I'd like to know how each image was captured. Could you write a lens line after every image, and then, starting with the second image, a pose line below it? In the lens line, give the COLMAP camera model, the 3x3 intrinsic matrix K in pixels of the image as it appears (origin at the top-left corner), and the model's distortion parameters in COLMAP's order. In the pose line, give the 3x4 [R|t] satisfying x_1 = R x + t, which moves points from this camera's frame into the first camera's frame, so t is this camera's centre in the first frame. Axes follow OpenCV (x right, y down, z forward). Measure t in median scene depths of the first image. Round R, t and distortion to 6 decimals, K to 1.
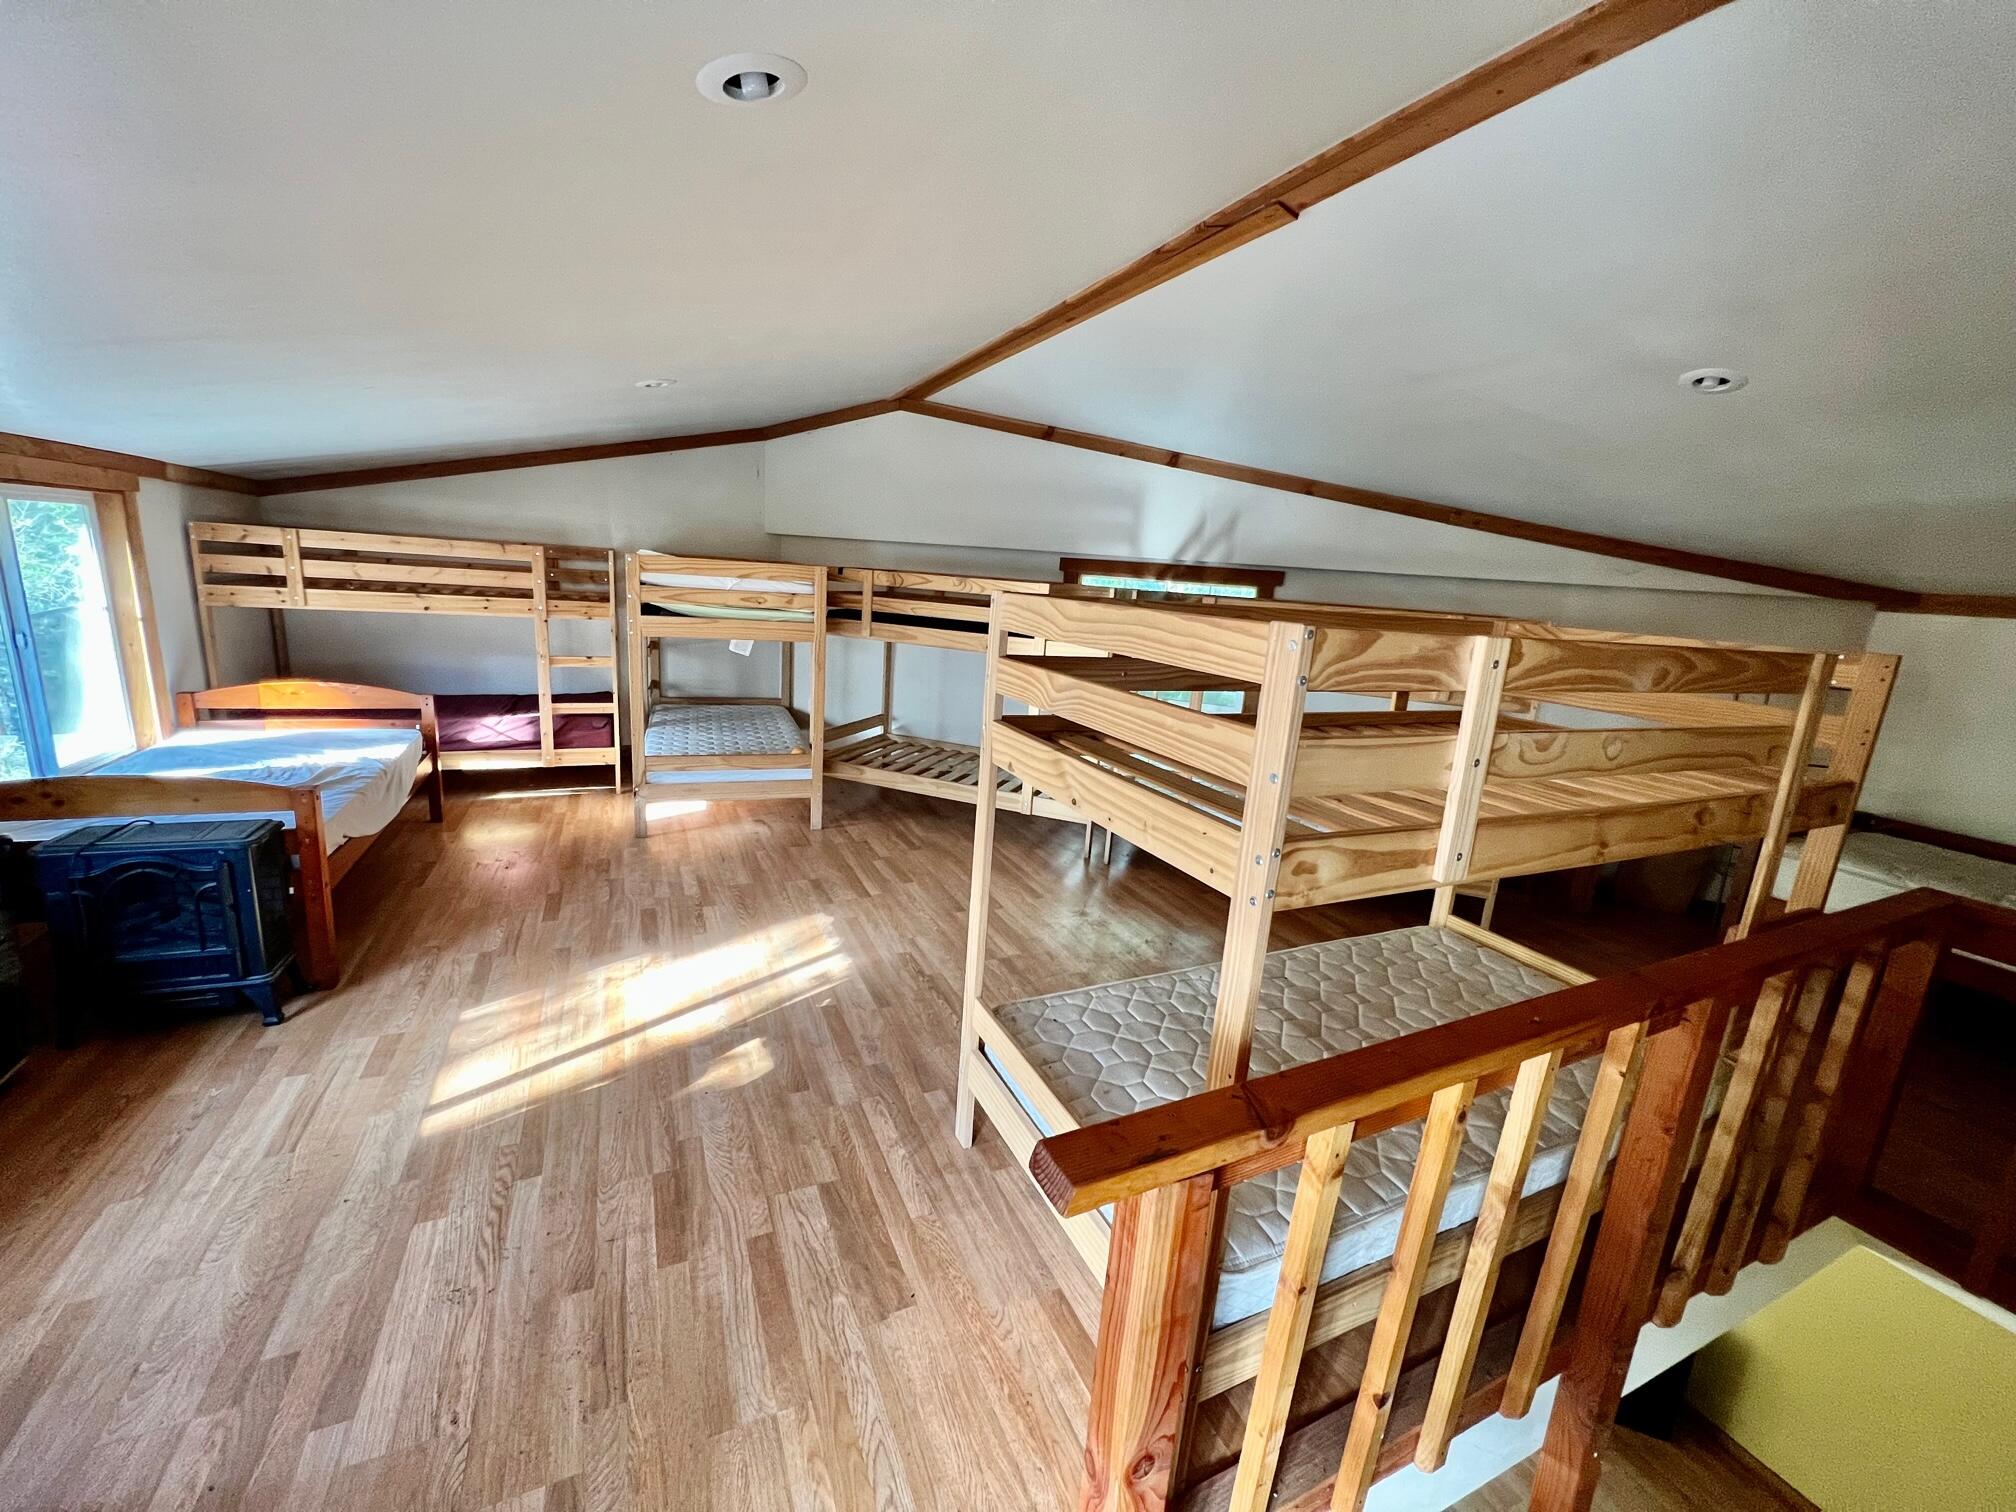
lens RADIAL K [[804.0, 0, 1010.8], [0, 804.0, 756.3], [0, 0, 1]] dist [0.000379, -0.000806]
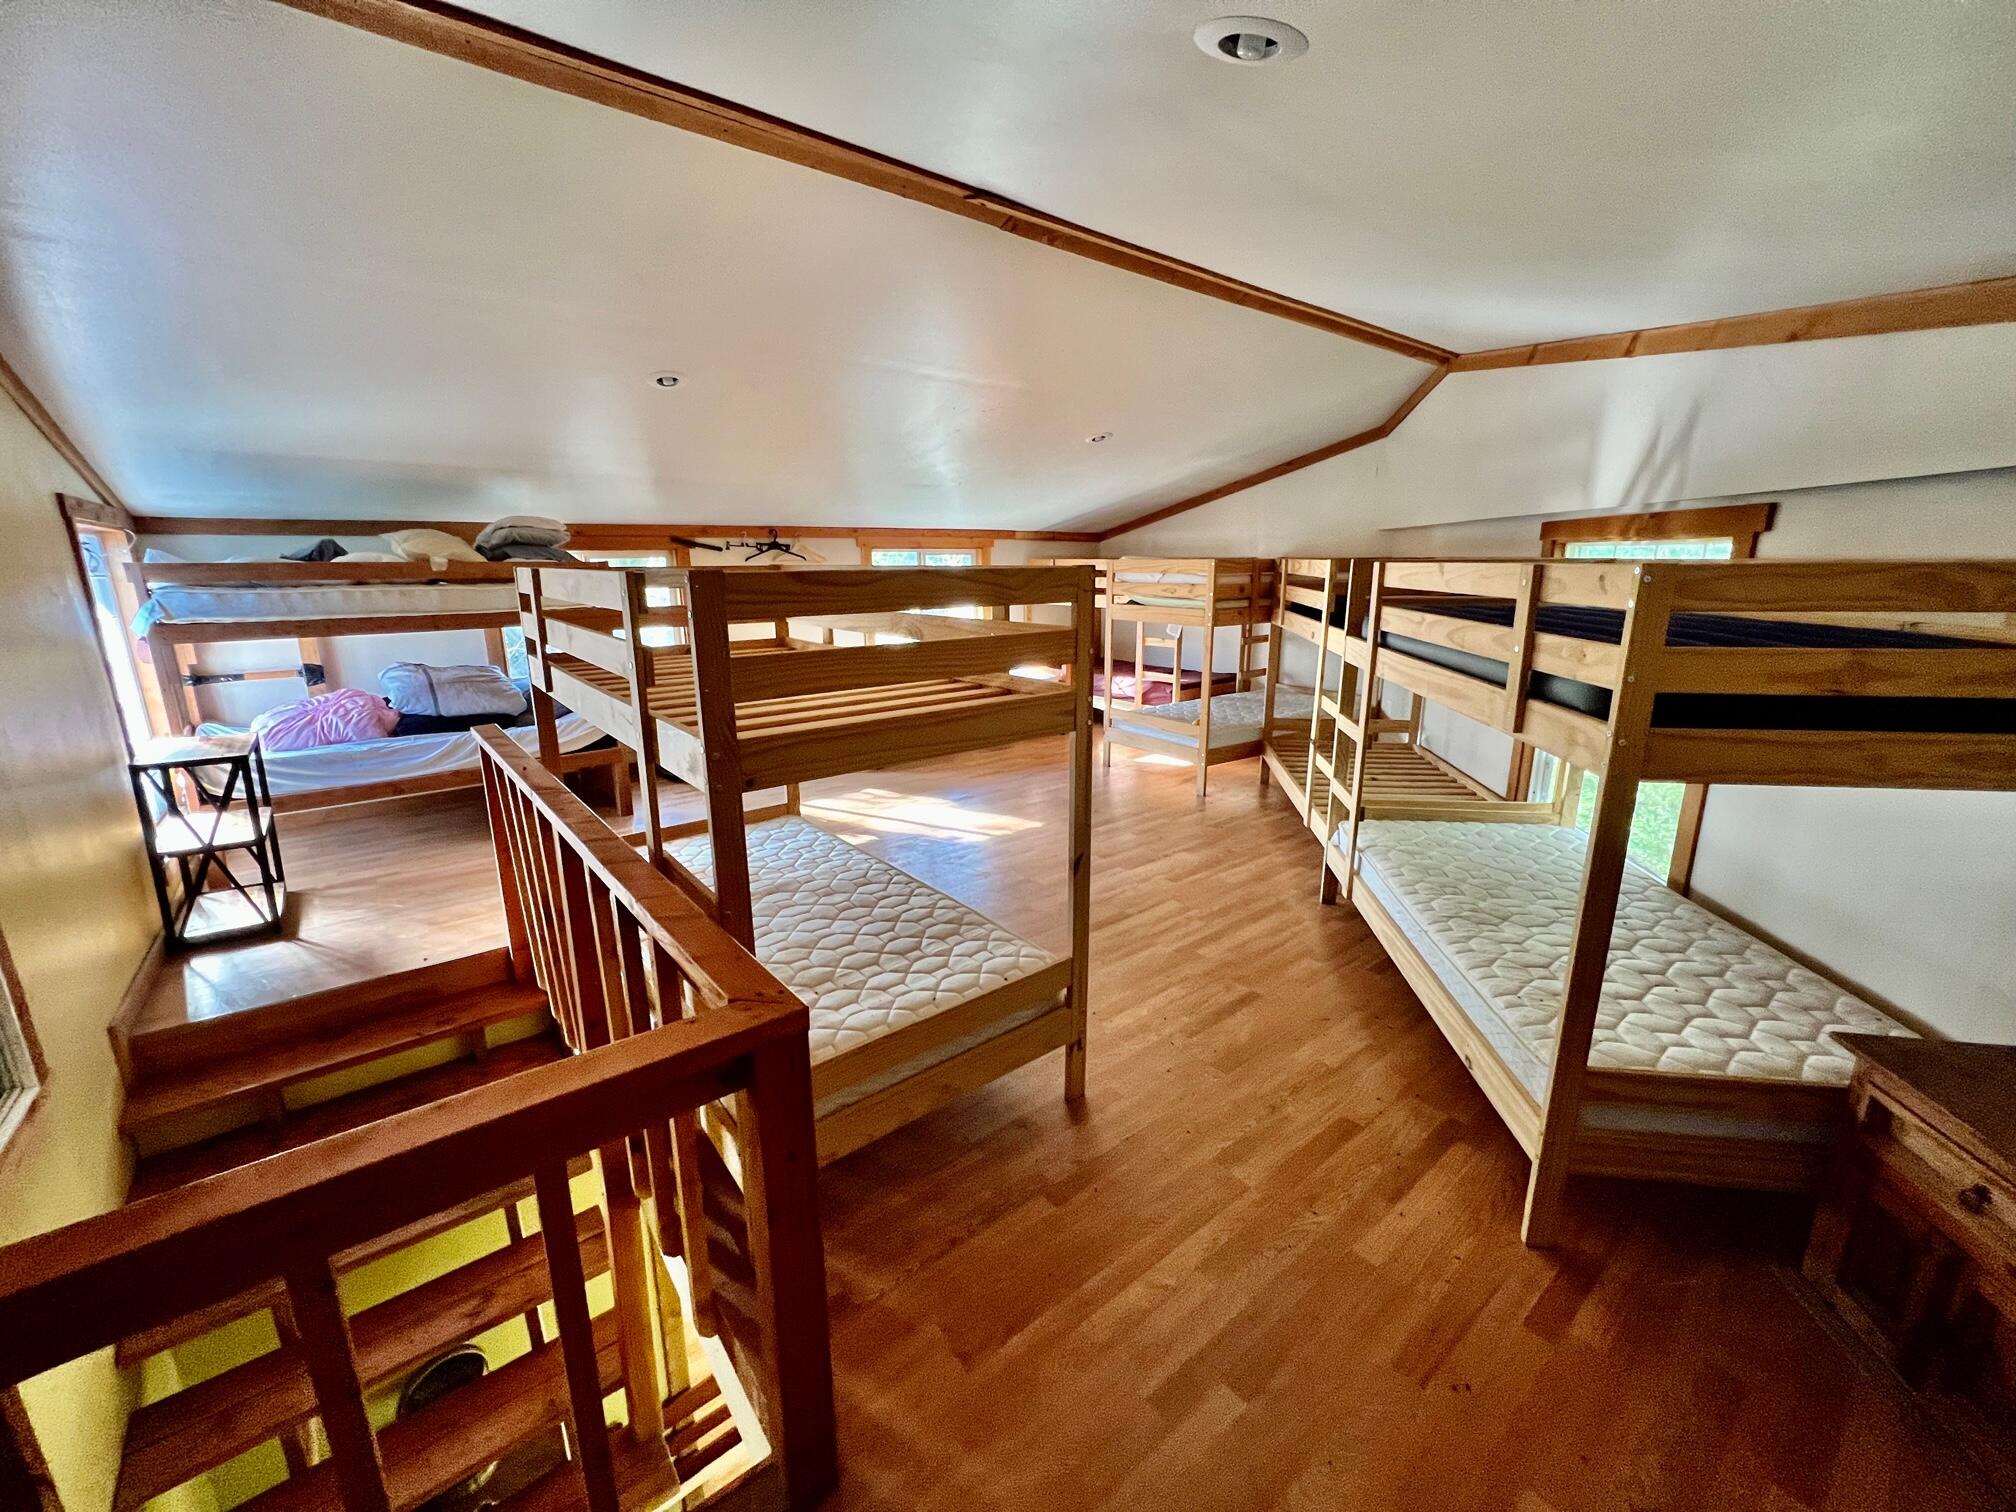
lens RADIAL K [[804.0, 0, 1009.2], [0, 804.0, 754.9], [0, 0, 1]] dist [0.000379, -0.000806]
pose [[0.230459, 0.159892, -0.959856, 0.736591], [-0.193802, 0.974188, 0.115748, -0.039818], [0.953588, 0.159347, 0.255498, 0.435895]]
